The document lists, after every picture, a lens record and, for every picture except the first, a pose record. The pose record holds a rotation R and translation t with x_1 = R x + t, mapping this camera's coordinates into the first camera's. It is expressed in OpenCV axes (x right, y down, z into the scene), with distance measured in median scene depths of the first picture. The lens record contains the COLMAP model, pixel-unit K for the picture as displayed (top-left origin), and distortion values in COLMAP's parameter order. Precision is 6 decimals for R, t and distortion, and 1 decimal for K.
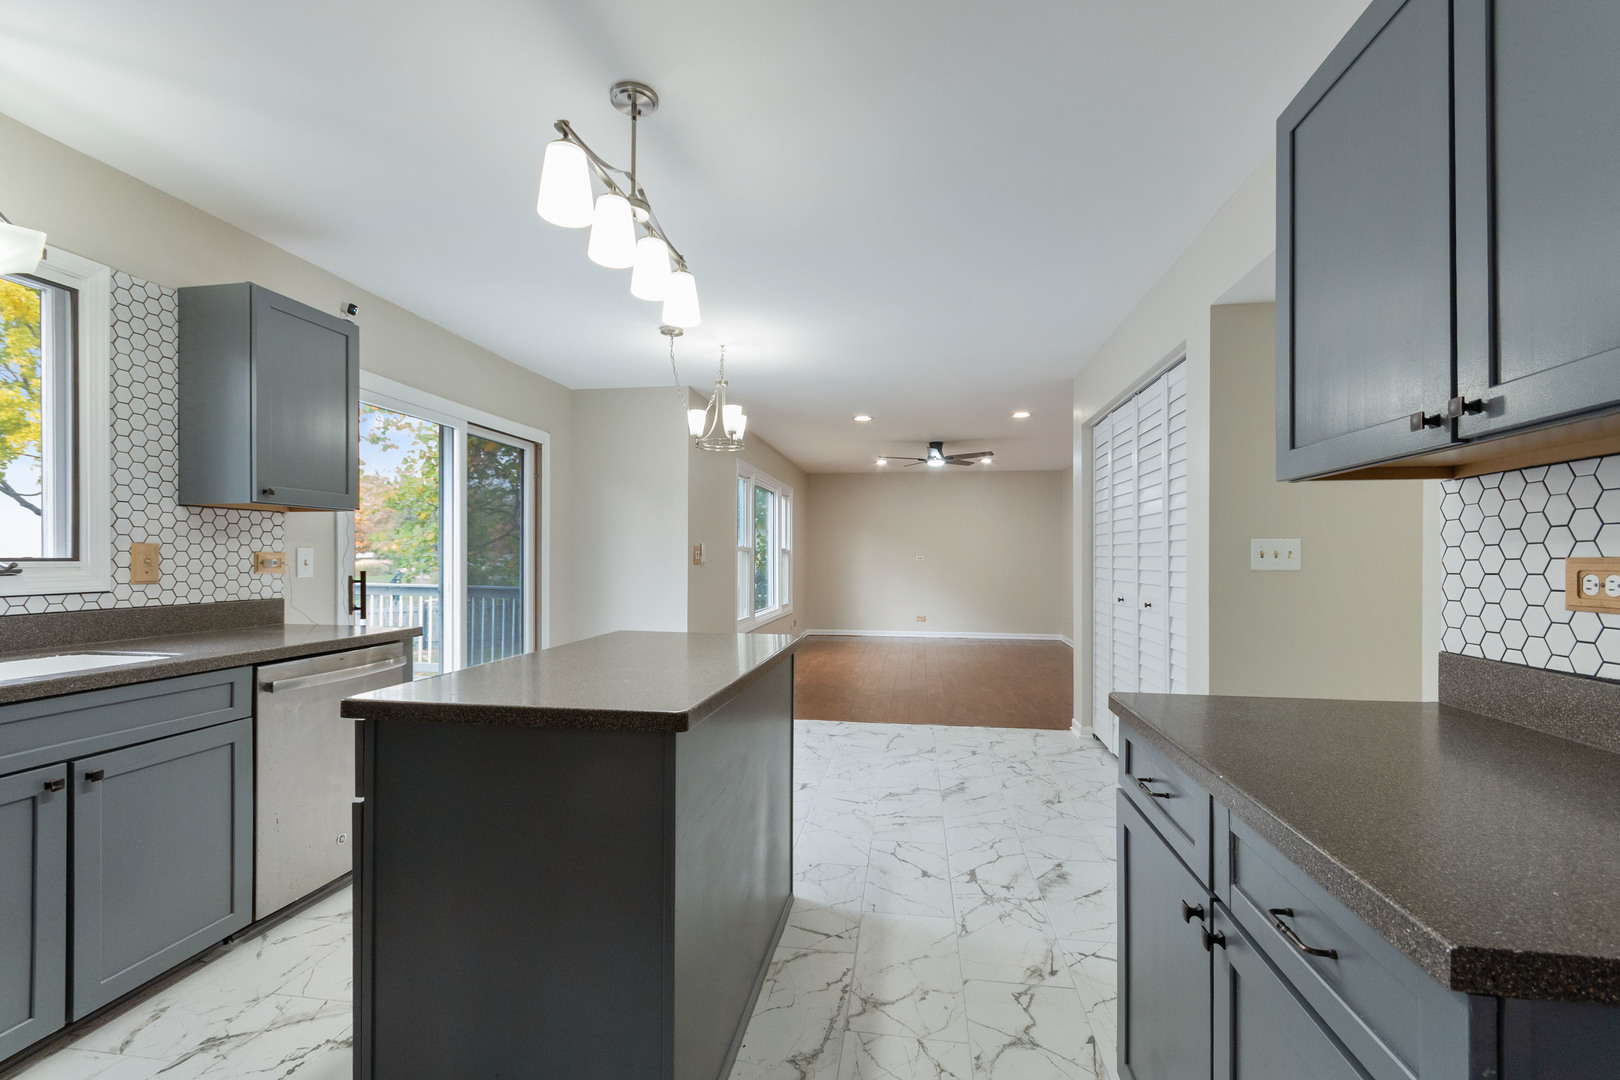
lens RADIAL K [[707.8, 0, 814.1], [0, 707.8, 552.0], [0, 0, 1]] dist [0.003606, -0.002606]
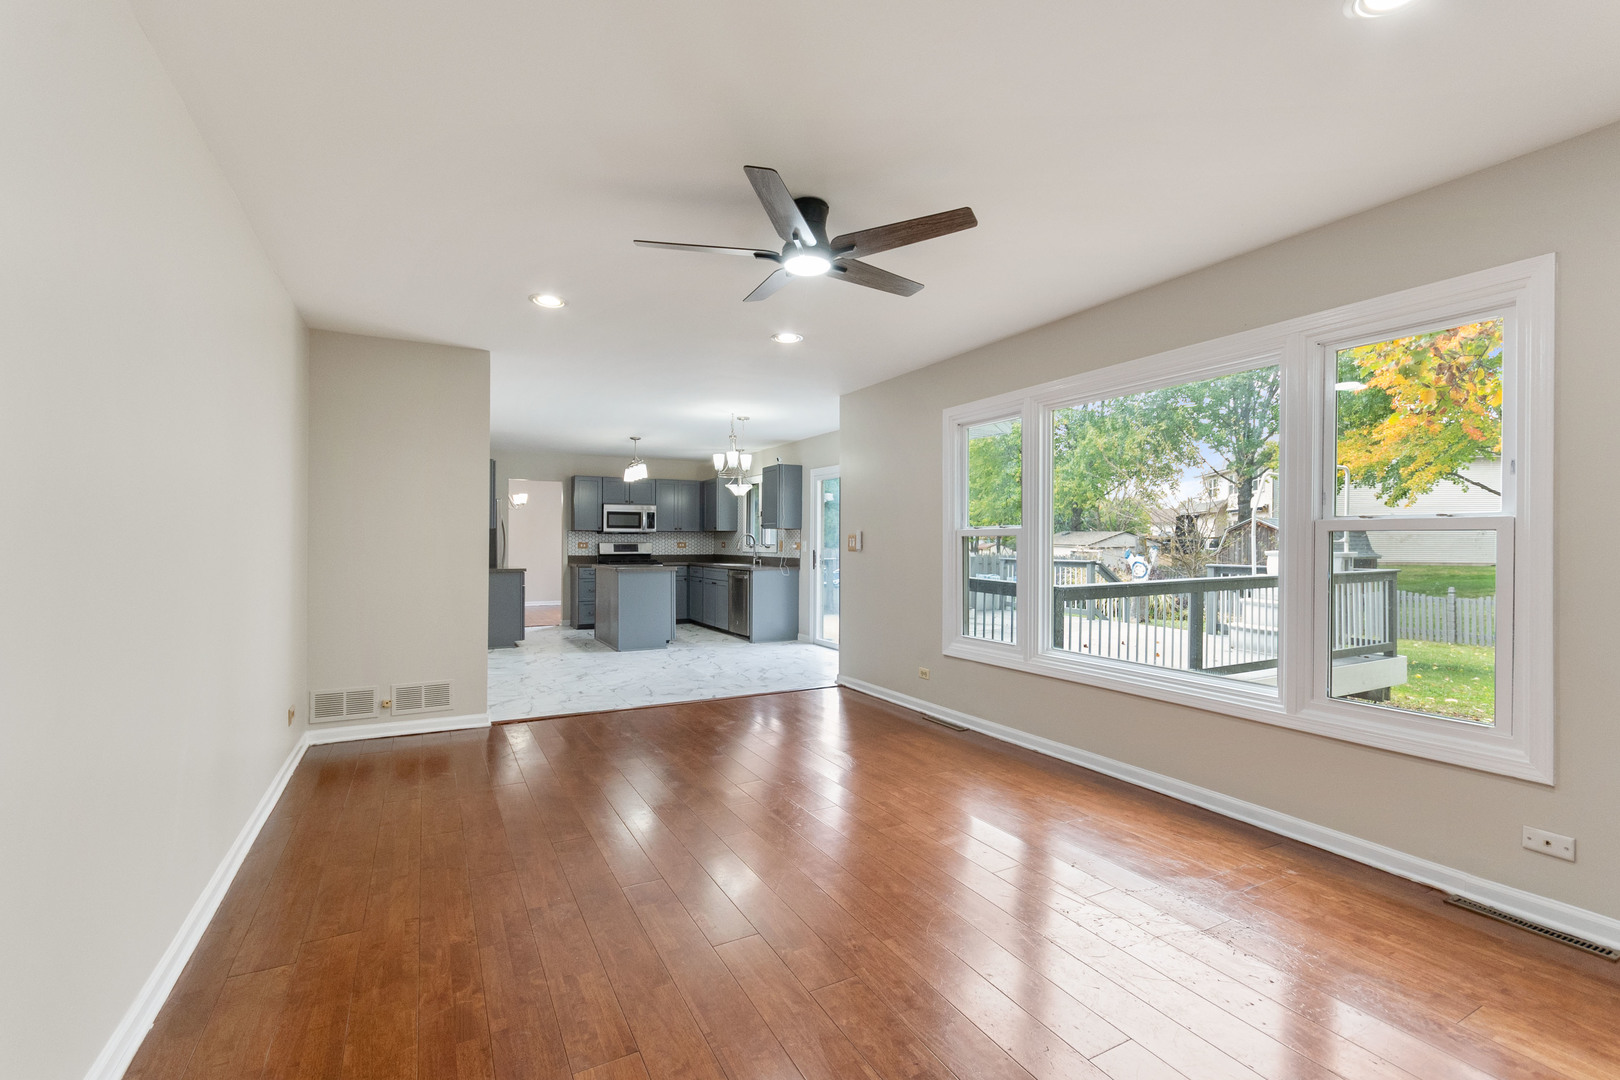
lens RADIAL K [[707.8, 0, 811.6], [0, 707.8, 540.1], [0, 0, 1]] dist [0.003606, -0.002606]
pose [[-0.798335, -0.007586, -0.602166, 1.083612], [-0.002153, 0.999950, -0.009743, 0.019289], [0.602210, -0.006482, -0.798312, 3.731325]]
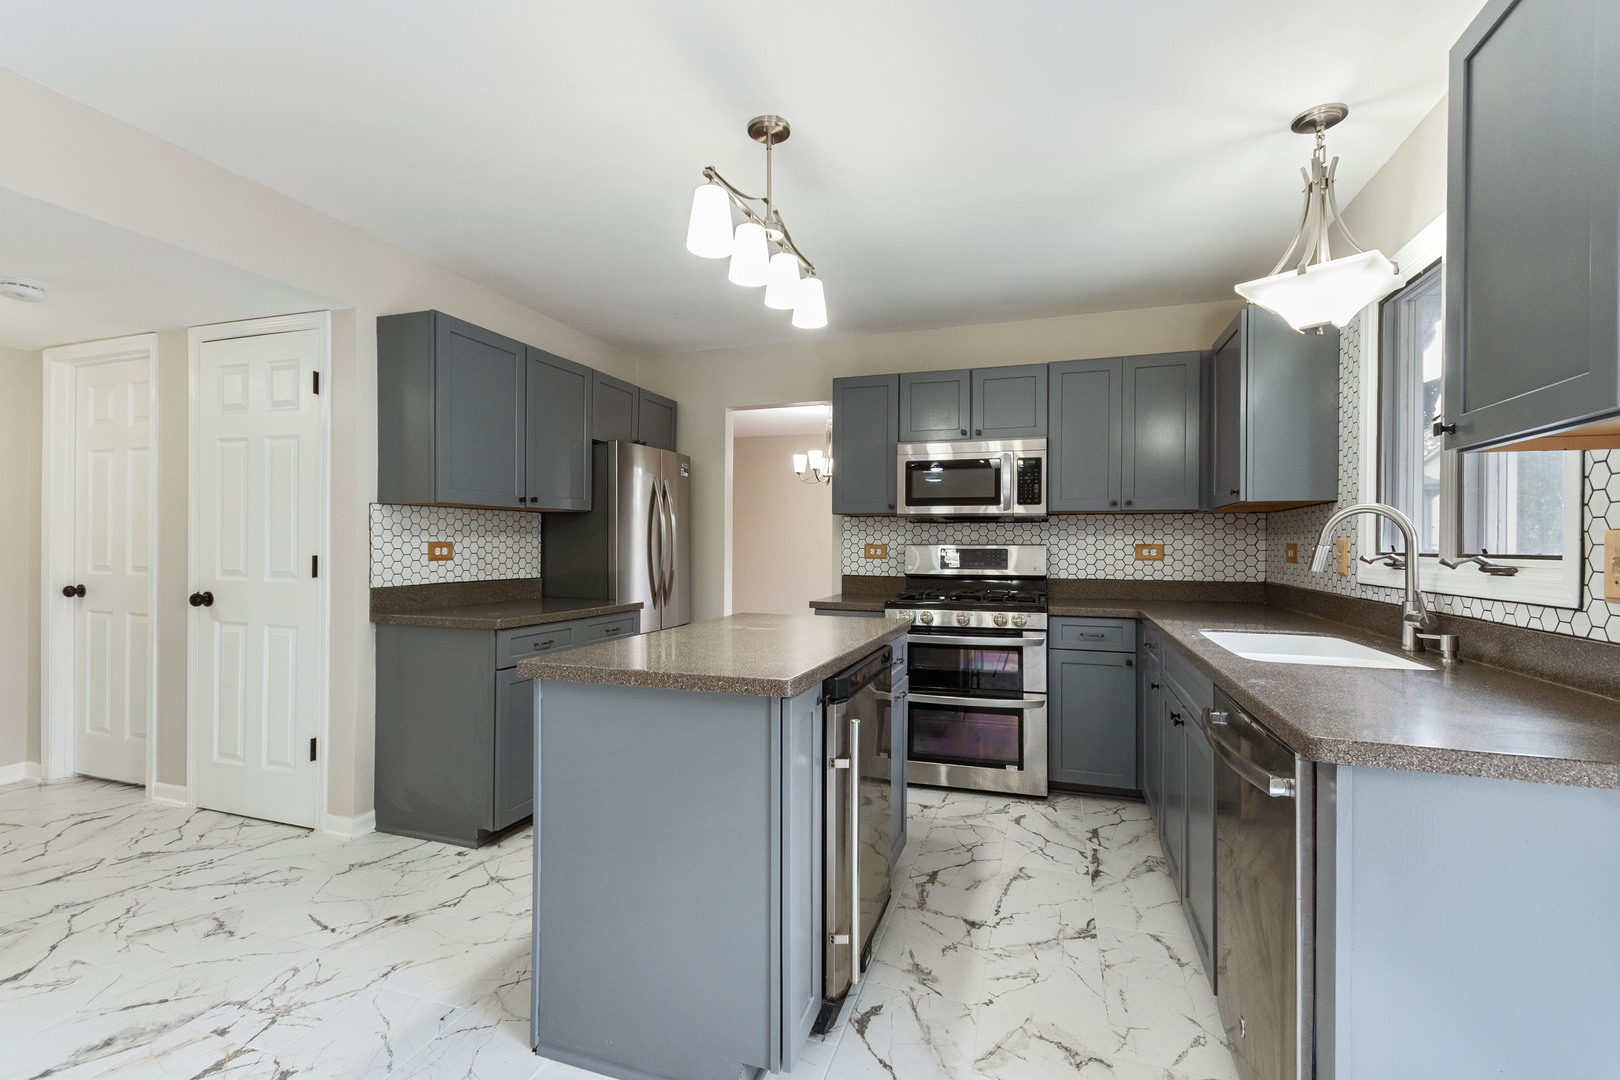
lens RADIAL K [[707.8, 0, 819.1], [0, 707.8, 553.2], [0, 0, 1]] dist [0.003606, -0.002606]
pose [[-0.985623, -0.011597, 0.168562, -0.378575], [-0.010533, 0.999919, 0.007204, 0.007453], [-0.168632, 0.005325, -0.985665, 1.500979]]
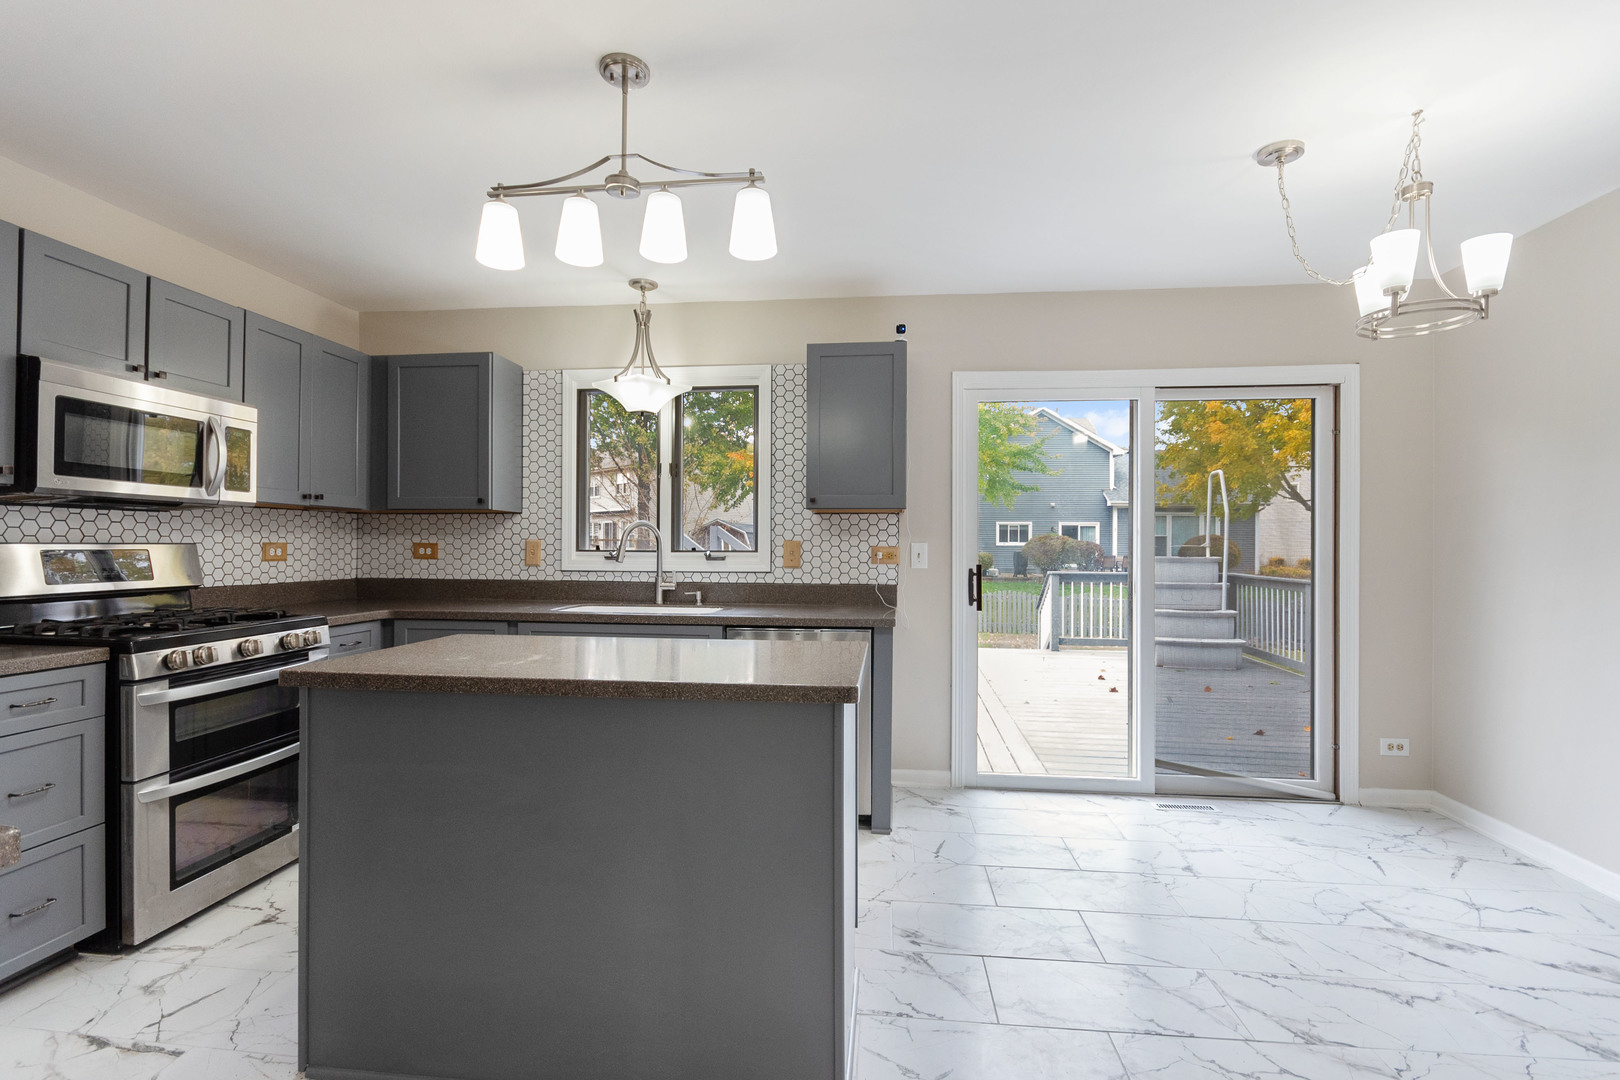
lens RADIAL K [[734.5, 0, 811.3], [0, 734.5, 540.3], [0, 0, 1]] dist [0.004209, -0.000101]
pose [[0.038191, -0.014289, -0.999168, 0.542776], [0.000887, 0.999898, -0.014265, 0.007788], [0.999270, -0.000341, 0.038200, 0.892350]]
